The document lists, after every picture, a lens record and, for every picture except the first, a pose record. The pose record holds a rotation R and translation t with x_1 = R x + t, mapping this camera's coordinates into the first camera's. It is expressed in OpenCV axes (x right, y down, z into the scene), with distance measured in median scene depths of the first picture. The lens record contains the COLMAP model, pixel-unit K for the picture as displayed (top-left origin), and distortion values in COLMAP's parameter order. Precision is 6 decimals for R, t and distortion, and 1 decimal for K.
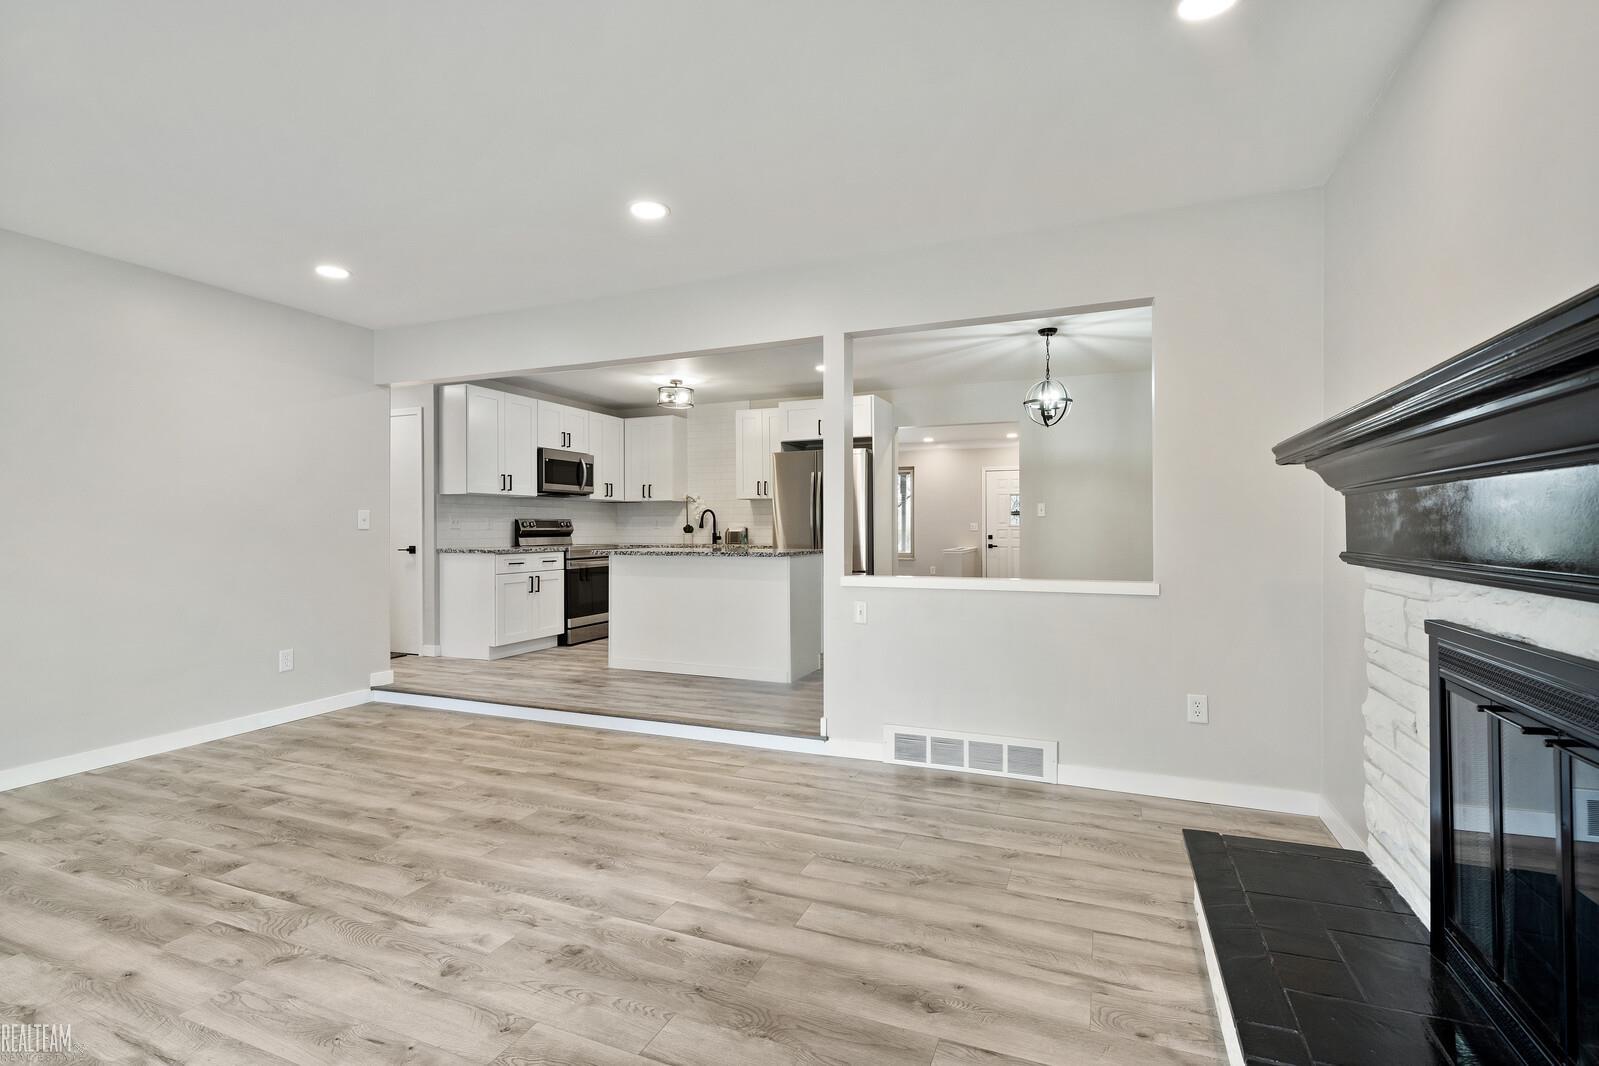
lens RADIAL K [[790.0, 0, 758.7], [0, 790.0, 526.5], [0, 0, 1]] dist [0.031448, 0.000087]
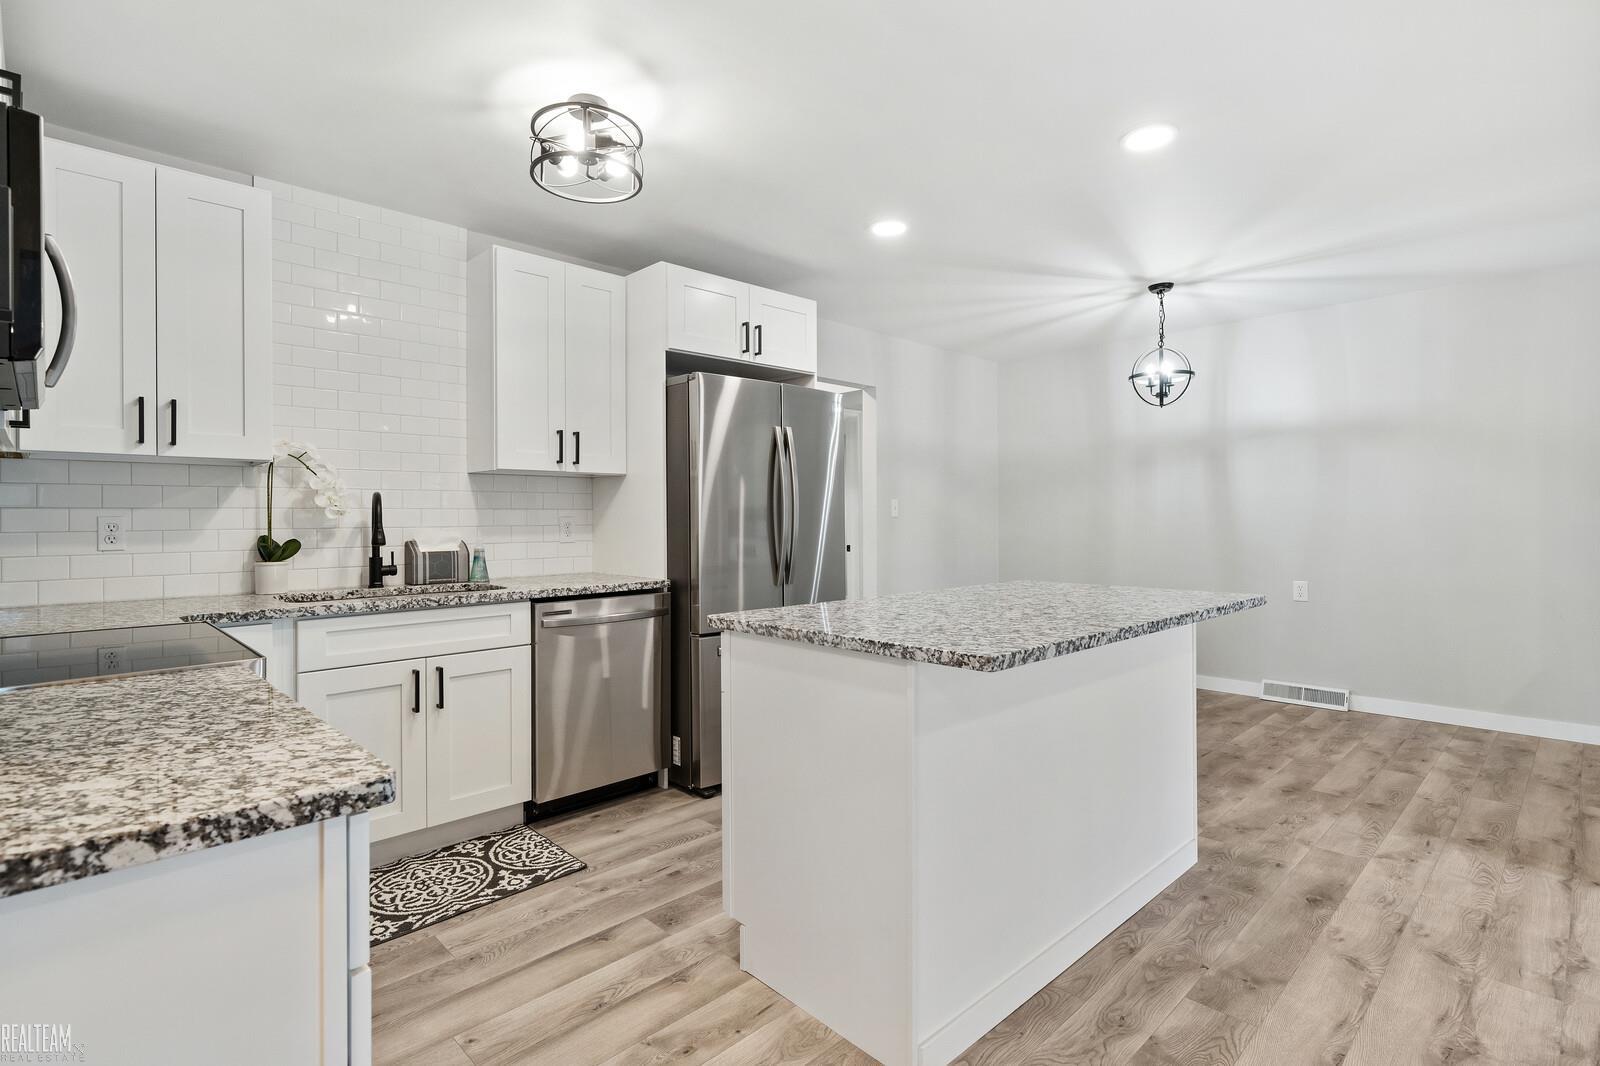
lens RADIAL K [[789.5, 0, 820.9], [0, 789.5, 513.9], [0, 0, 1]] dist [0.001325, 0.000078]
pose [[0.348999, 0.004705, 0.937111, -0.371199], [0.004321, 0.999969, -0.006630, -0.009701], [-0.937113, 0.006363, 0.348968, 0.777525]]
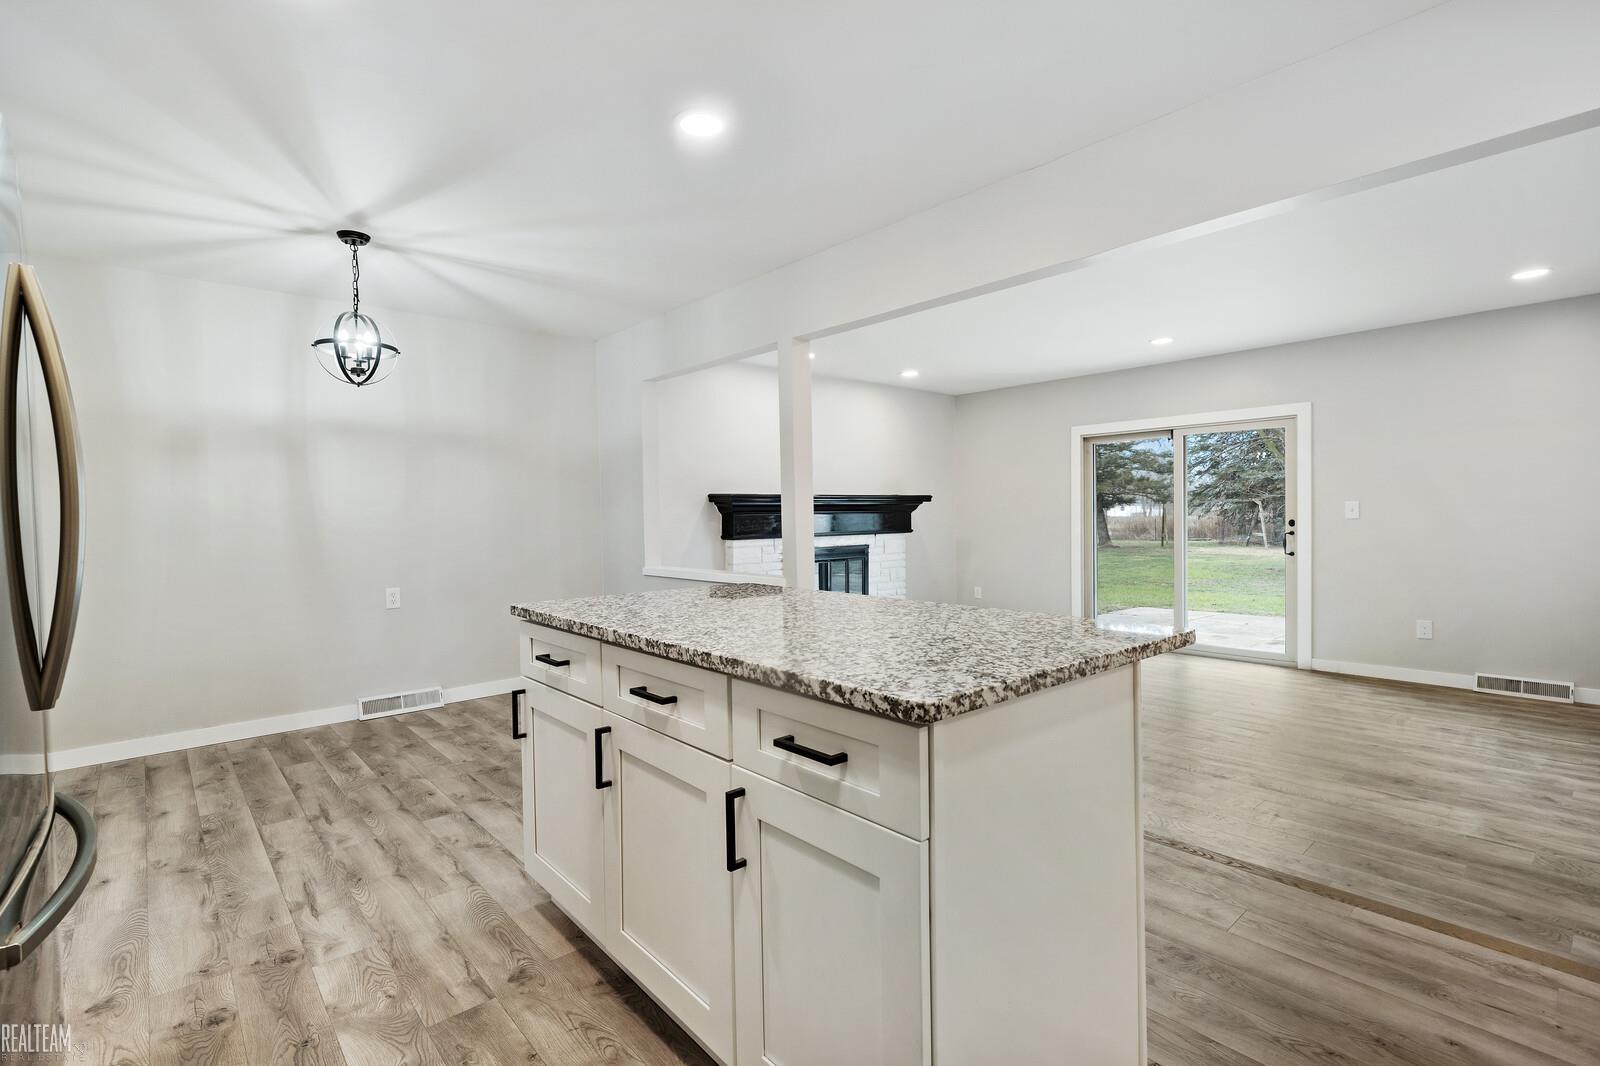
lens RADIAL K [[720.3, 0, 769.7], [0, 720.3, 577.1], [0, 0, 1]] dist [0.003887, 0.000369]
pose [[-0.903913, -0.021765, 0.427163, -0.143754], [0.016826, 0.996122, 0.086360, -0.013163], [-0.427386, 0.085249, -0.900041, 1.038637]]
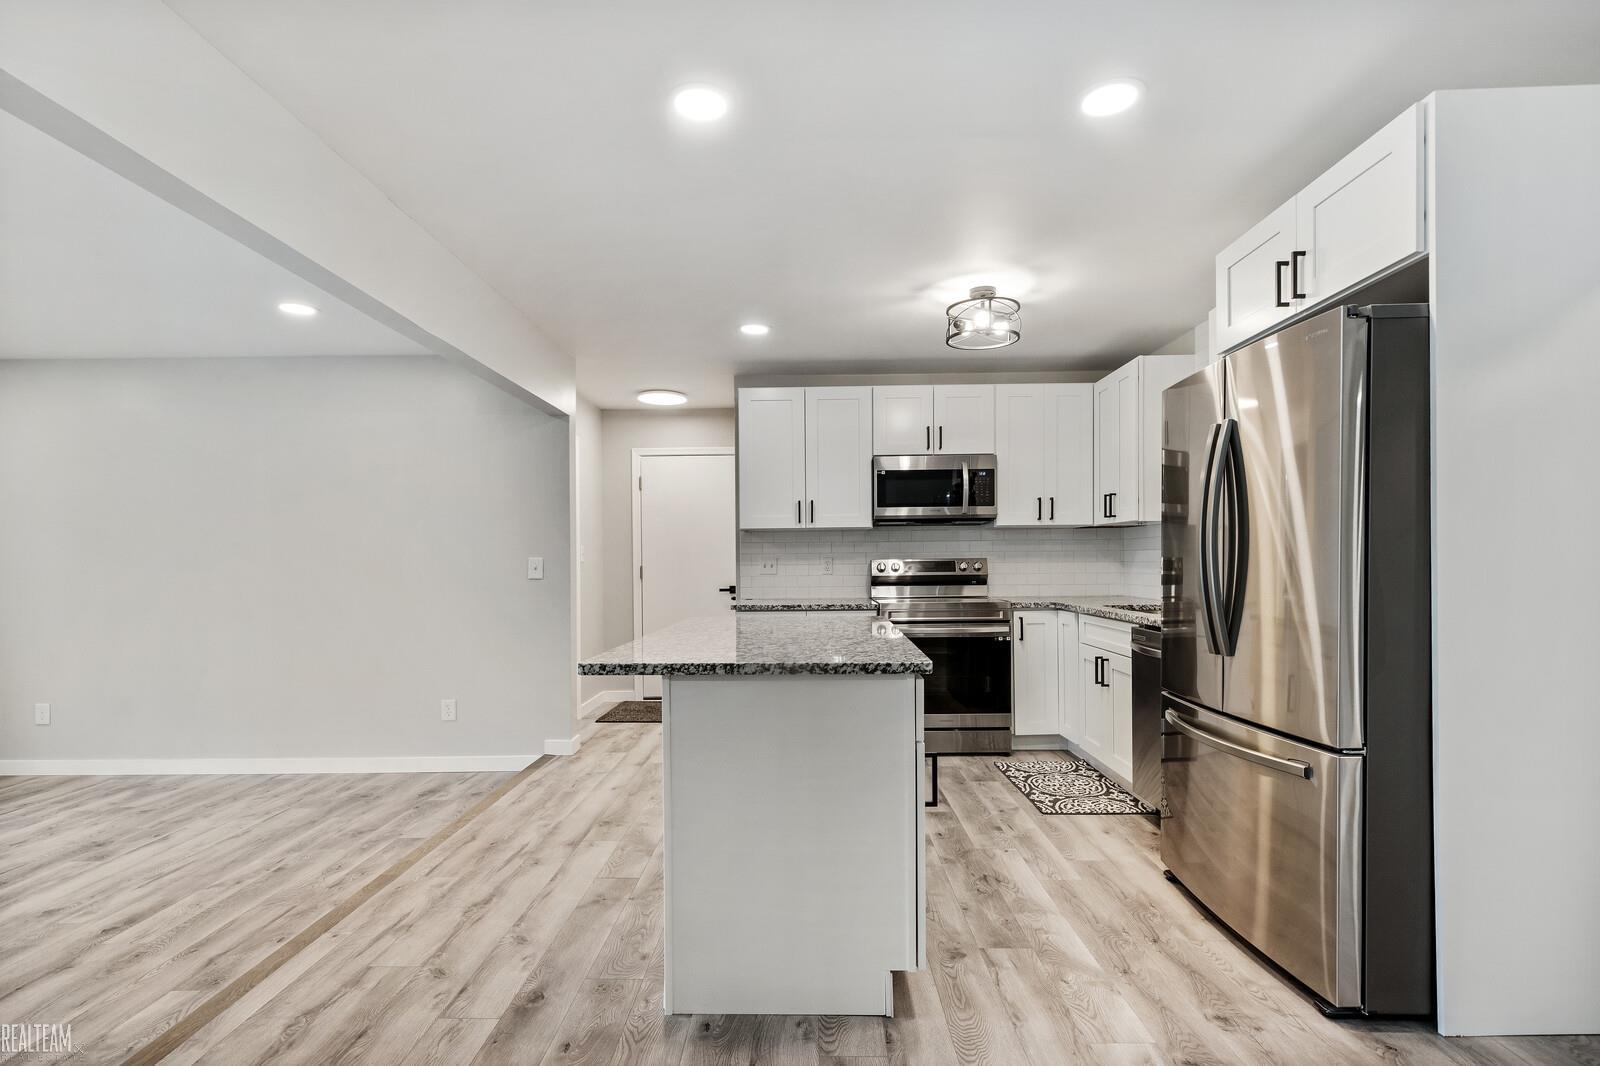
lens RADIAL K [[743.9, 0, 808.1], [0, 743.9, 572.1], [0, 0, 1]] dist [0.002738, 0.000844]
pose [[0.404749, 0.014271, -0.914316, 0.289947], [0.010104, 0.999747, 0.020077, -0.012743], [0.914372, -0.017364, 0.404503, 0.685631]]
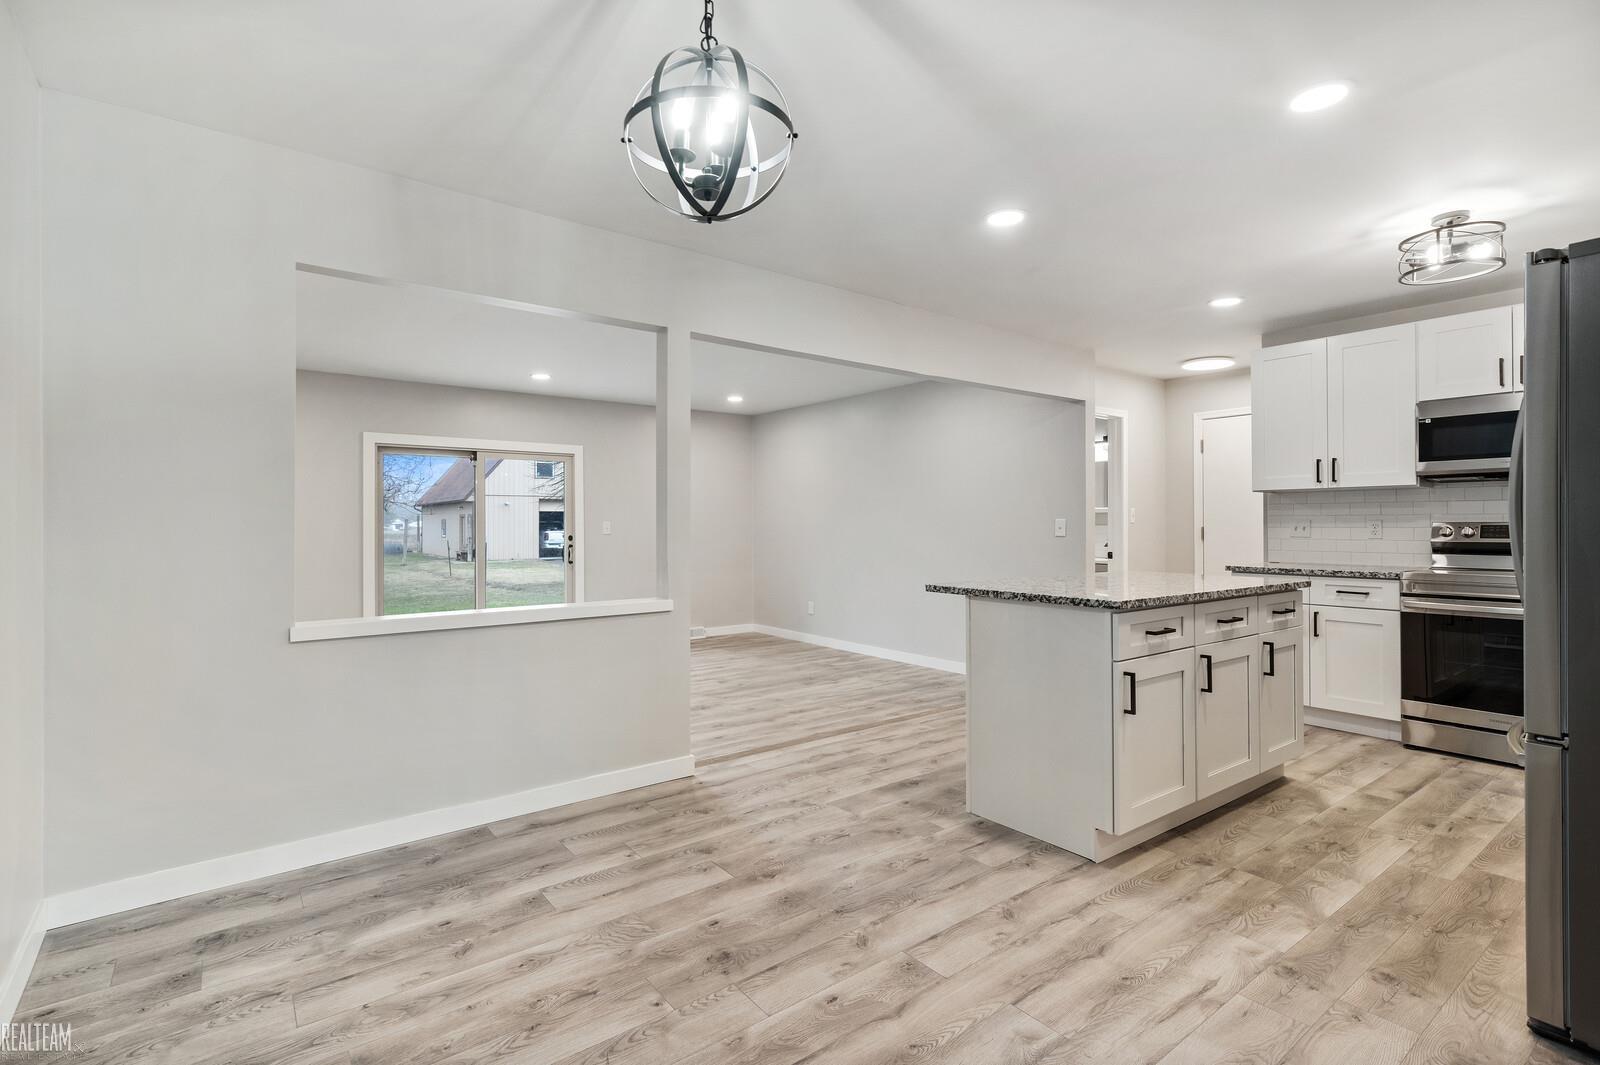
lens RADIAL K [[767.9, 0, 787.8], [0, 767.9, 527.8], [0, 0, 1]] dist [0.000381, -0.000084]
pose [[-0.487257, 0.008988, -0.873212, 0.451476], [0.006954, 0.999955, 0.006413, -0.013064], [0.873231, -0.002947, -0.487298, 0.864628]]
